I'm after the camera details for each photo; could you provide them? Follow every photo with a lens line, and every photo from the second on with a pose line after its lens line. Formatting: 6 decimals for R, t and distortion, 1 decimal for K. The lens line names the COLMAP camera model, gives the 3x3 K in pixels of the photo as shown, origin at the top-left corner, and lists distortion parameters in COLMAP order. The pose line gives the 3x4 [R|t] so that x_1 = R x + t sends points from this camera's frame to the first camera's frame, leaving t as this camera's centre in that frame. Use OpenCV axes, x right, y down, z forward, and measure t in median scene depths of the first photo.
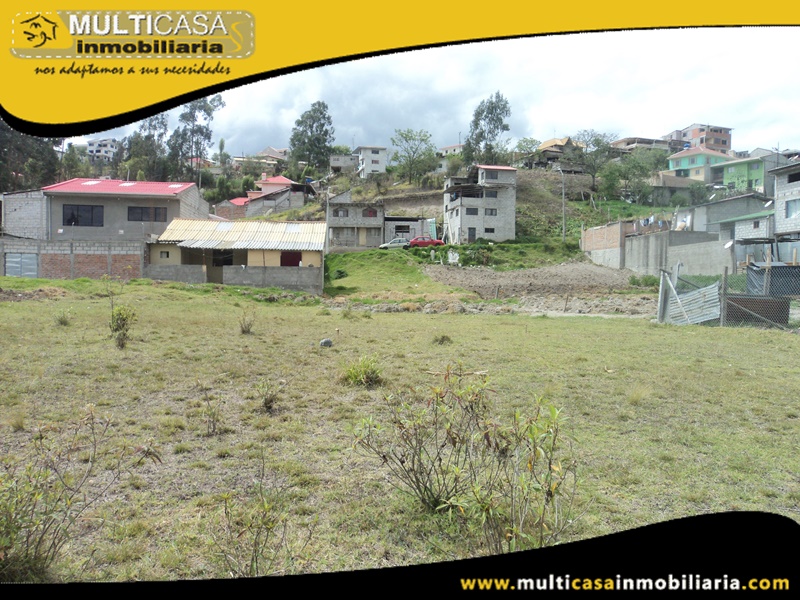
lens RADIAL K [[639.1, 0, 400.0], [0, 639.1, 300.0], [0, 0, 1]] dist [-0.035033, 0.020644]
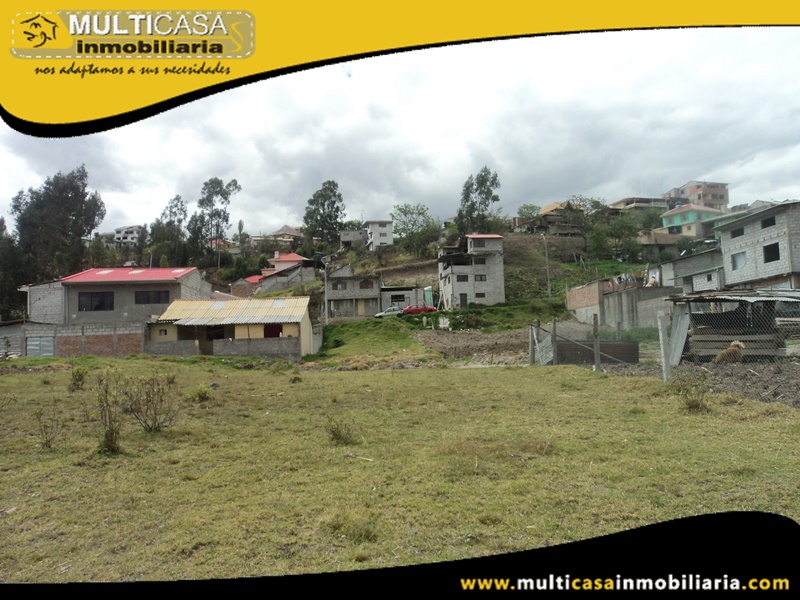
lens RADIAL K [[639.1, 0, 400.0], [0, 639.1, 300.0], [0, 0, 1]] dist [-0.035033, 0.020644]
pose [[0.998001, -0.050689, -0.037756, 0.046163], [0.046395, 0.993173, -0.107024, 0.005940], [0.042923, 0.105058, 0.993539, -0.056085]]
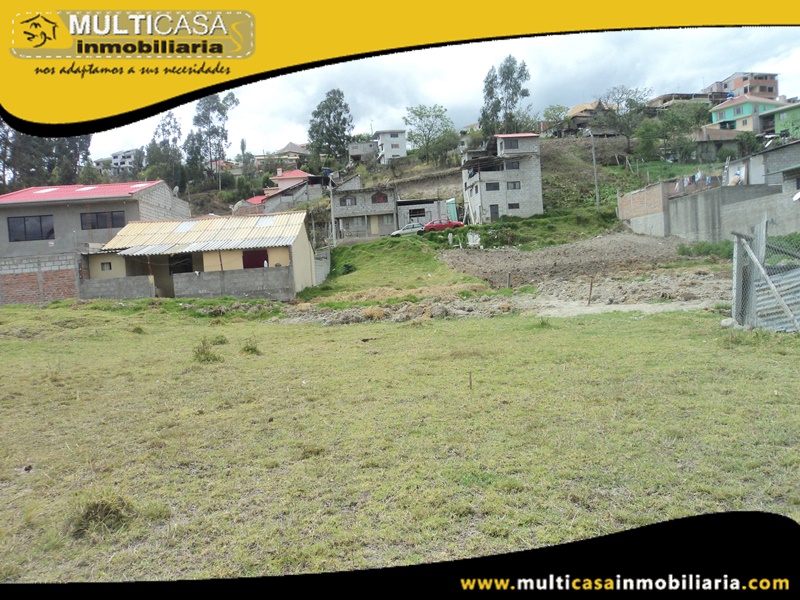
lens RADIAL K [[639.1, 0, 400.0], [0, 639.1, 300.0], [0, 0, 1]] dist [-0.035033, 0.020644]
pose [[0.994552, -0.078642, -0.068431, 0.031200], [0.079952, 0.996660, 0.016618, -0.004697], [0.066895, -0.021999, 0.997517, 0.088178]]
